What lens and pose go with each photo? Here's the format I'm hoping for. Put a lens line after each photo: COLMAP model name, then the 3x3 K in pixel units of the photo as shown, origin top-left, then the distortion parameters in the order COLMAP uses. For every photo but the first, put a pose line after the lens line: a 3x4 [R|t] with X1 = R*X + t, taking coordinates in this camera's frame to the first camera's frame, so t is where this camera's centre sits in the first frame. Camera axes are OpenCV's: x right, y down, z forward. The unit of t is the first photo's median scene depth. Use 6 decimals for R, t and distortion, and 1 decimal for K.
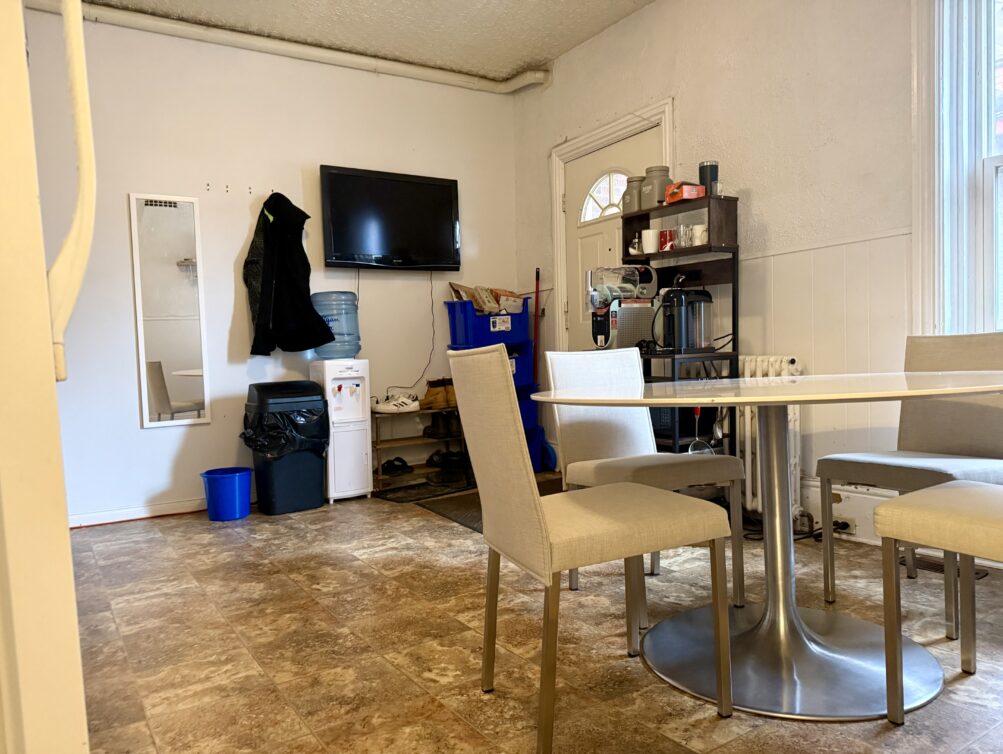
lens RADIAL K [[715.1, 0, 502.6], [0, 715.1, 377.1], [0, 0, 1]] dist [0.001538, -0.002314]
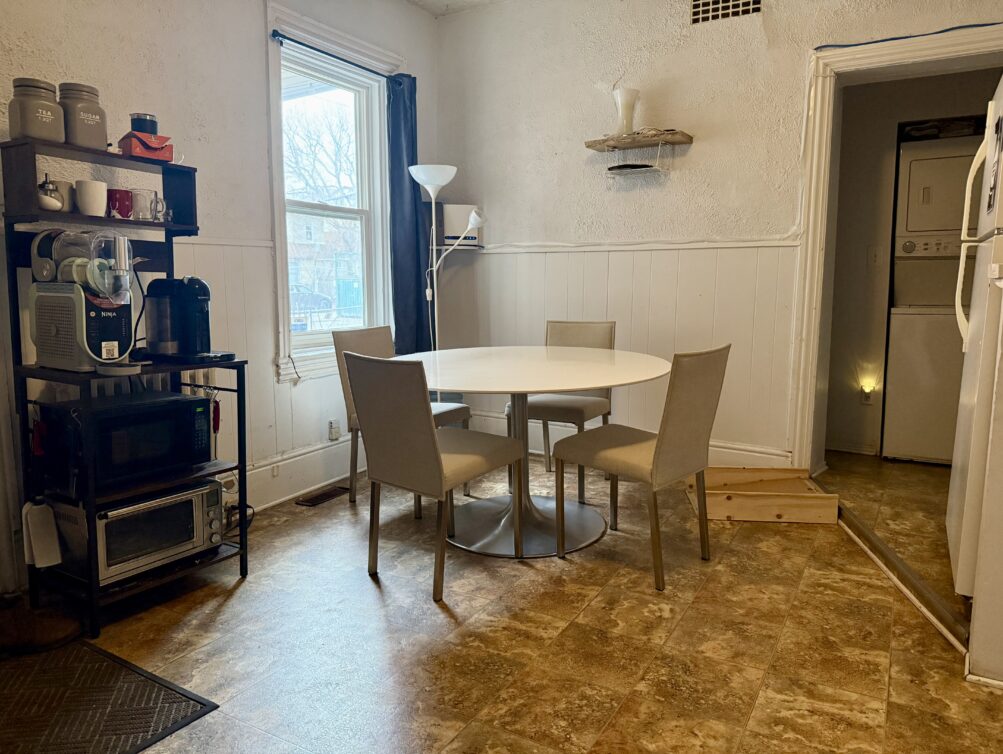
lens RADIAL K [[715.1, 0, 503.5], [0, 715.1, 374.3], [0, 0, 1]] dist [0.001538, -0.002314]
pose [[-0.450589, -0.085059, 0.888670, -1.000111], [0.054661, 0.990954, 0.122564, -0.159363], [-0.891057, 0.103802, -0.441863, 1.681909]]
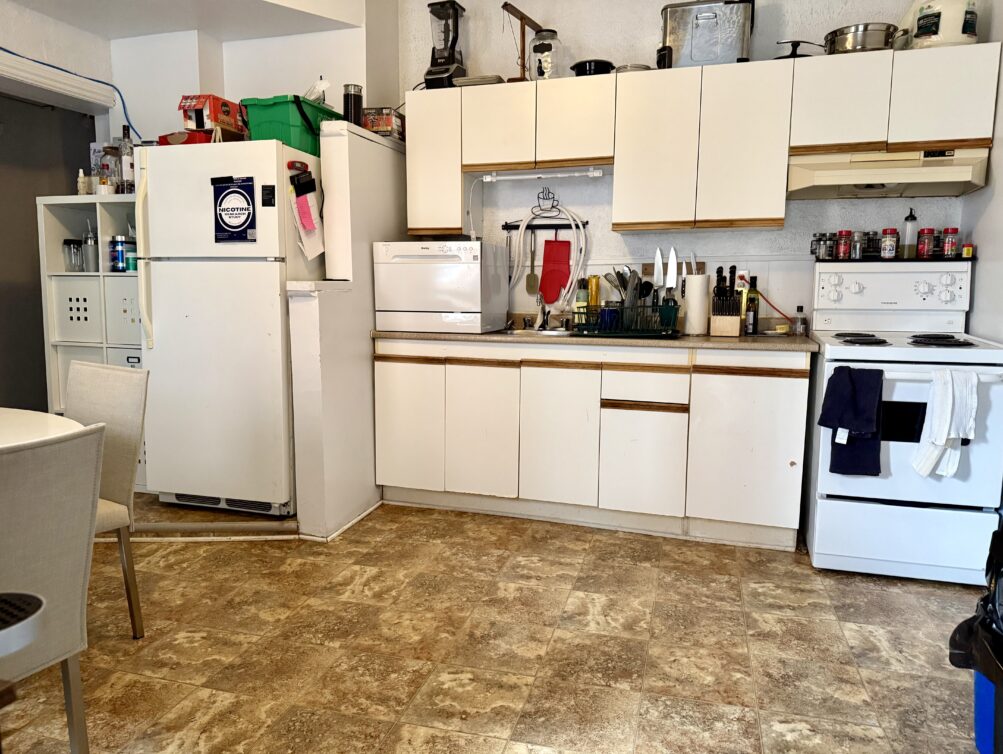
lens RADIAL K [[715.1, 0, 502.7], [0, 715.1, 375.0], [0, 0, 1]] dist [0.001538, -0.002314]
pose [[-0.752062, 0.113622, -0.649225, 0.238490], [-0.006518, 0.983698, 0.179709, -0.228454], [0.659061, 0.139384, -0.739061, 2.077441]]
